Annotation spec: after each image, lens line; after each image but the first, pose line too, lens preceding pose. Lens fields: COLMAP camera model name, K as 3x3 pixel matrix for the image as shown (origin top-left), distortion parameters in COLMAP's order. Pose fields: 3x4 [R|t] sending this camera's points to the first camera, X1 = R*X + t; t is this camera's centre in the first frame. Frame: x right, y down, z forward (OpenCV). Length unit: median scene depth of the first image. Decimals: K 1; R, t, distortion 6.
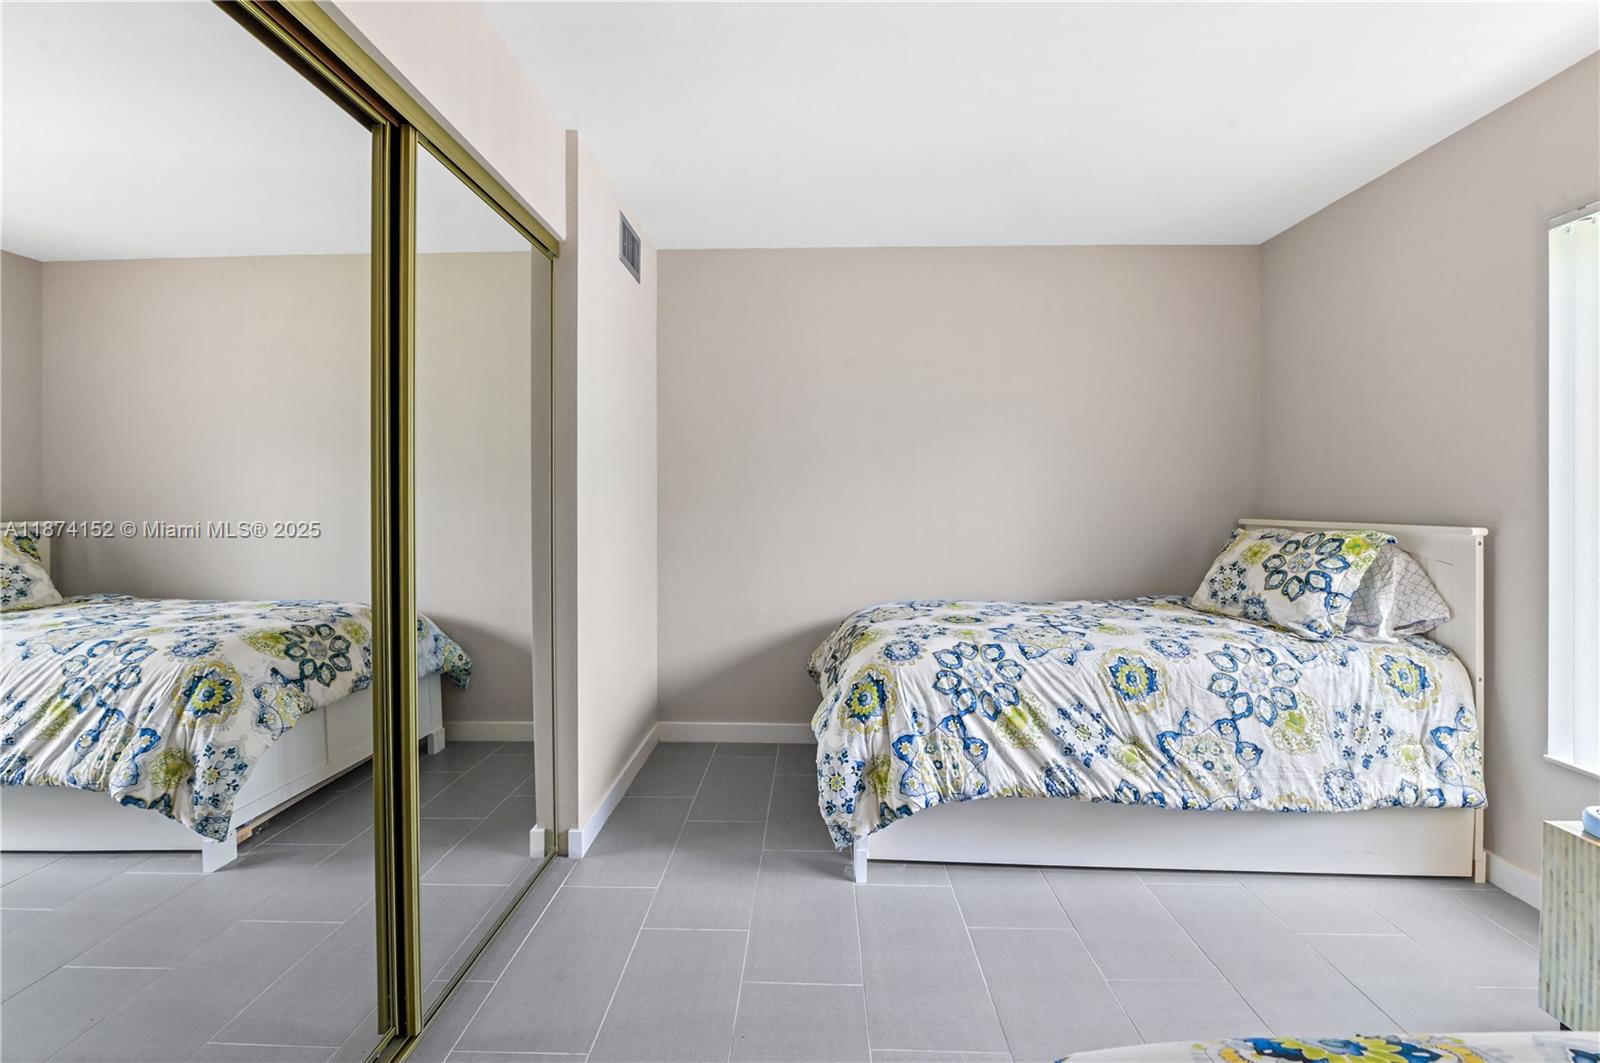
lens RADIAL K [[648.1, 0, 794.5], [0, 648.1, 503.6], [0, 0, 1]] dist [-0.003399, -0.000532]
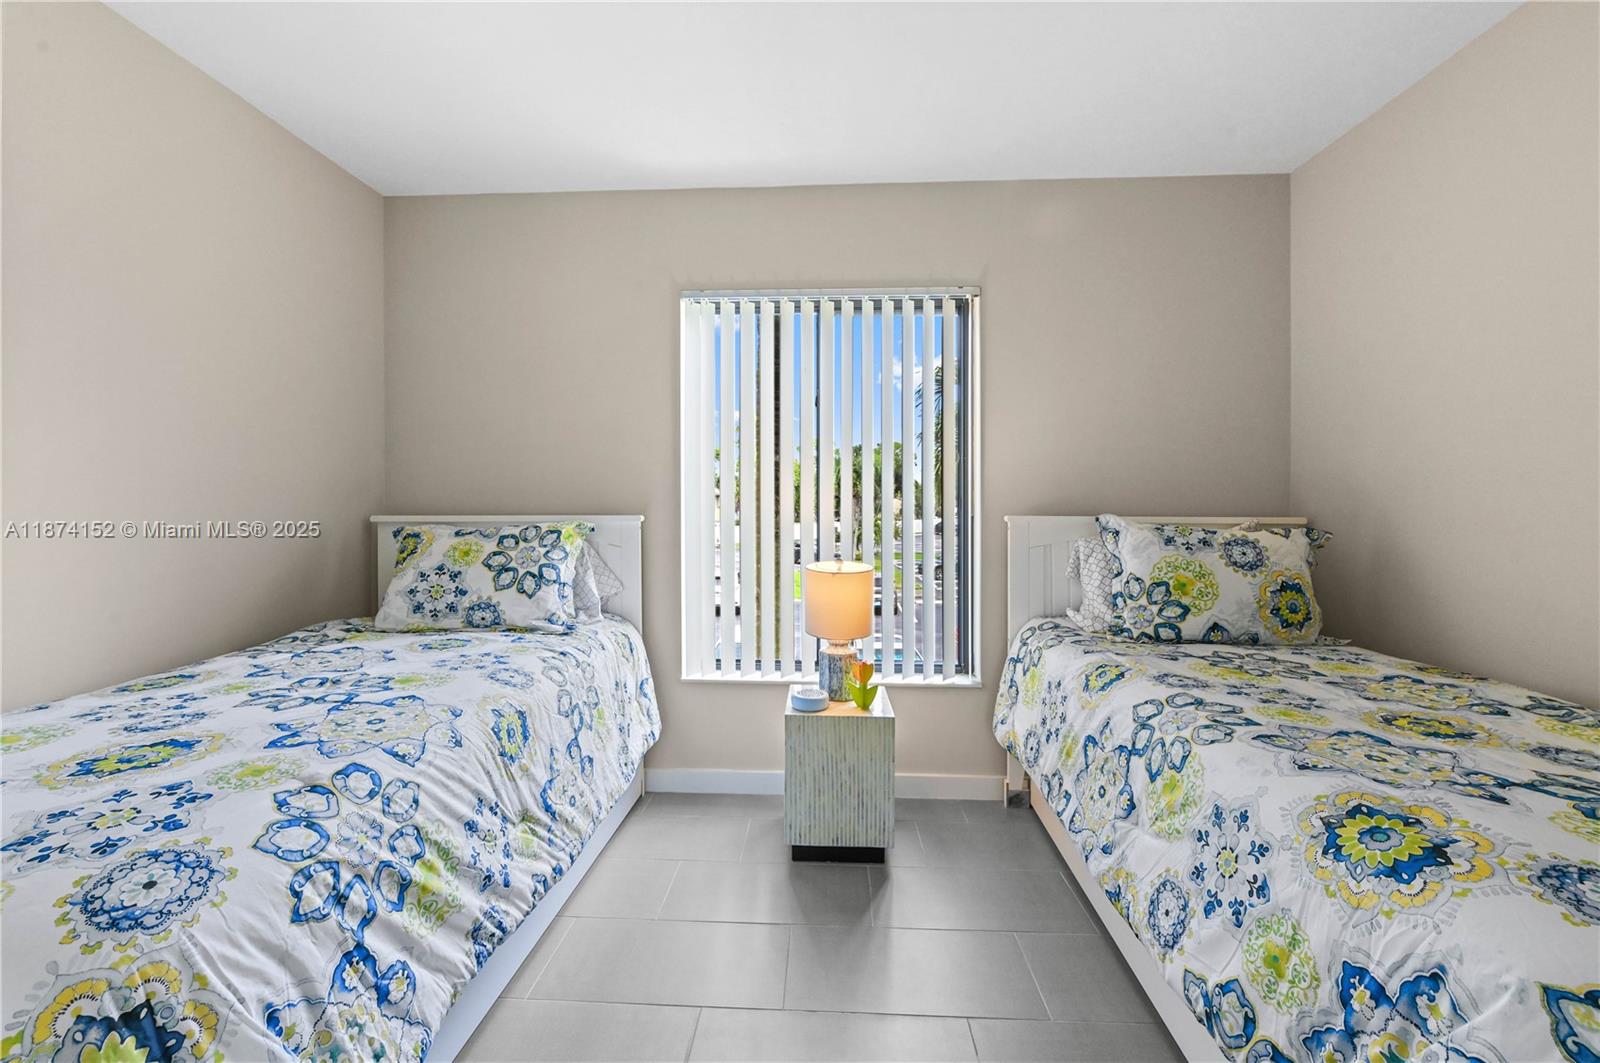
lens RADIAL K [[648.1, 0, 795.6], [0, 648.1, 503.9], [0, 0, 1]] dist [-0.003399, -0.000532]
pose [[0.027598, -0.003584, 0.999613, -0.190400], [0.005469, 0.999979, 0.003435, 0.012395], [-0.999604, 0.005372, 0.027617, 0.648492]]
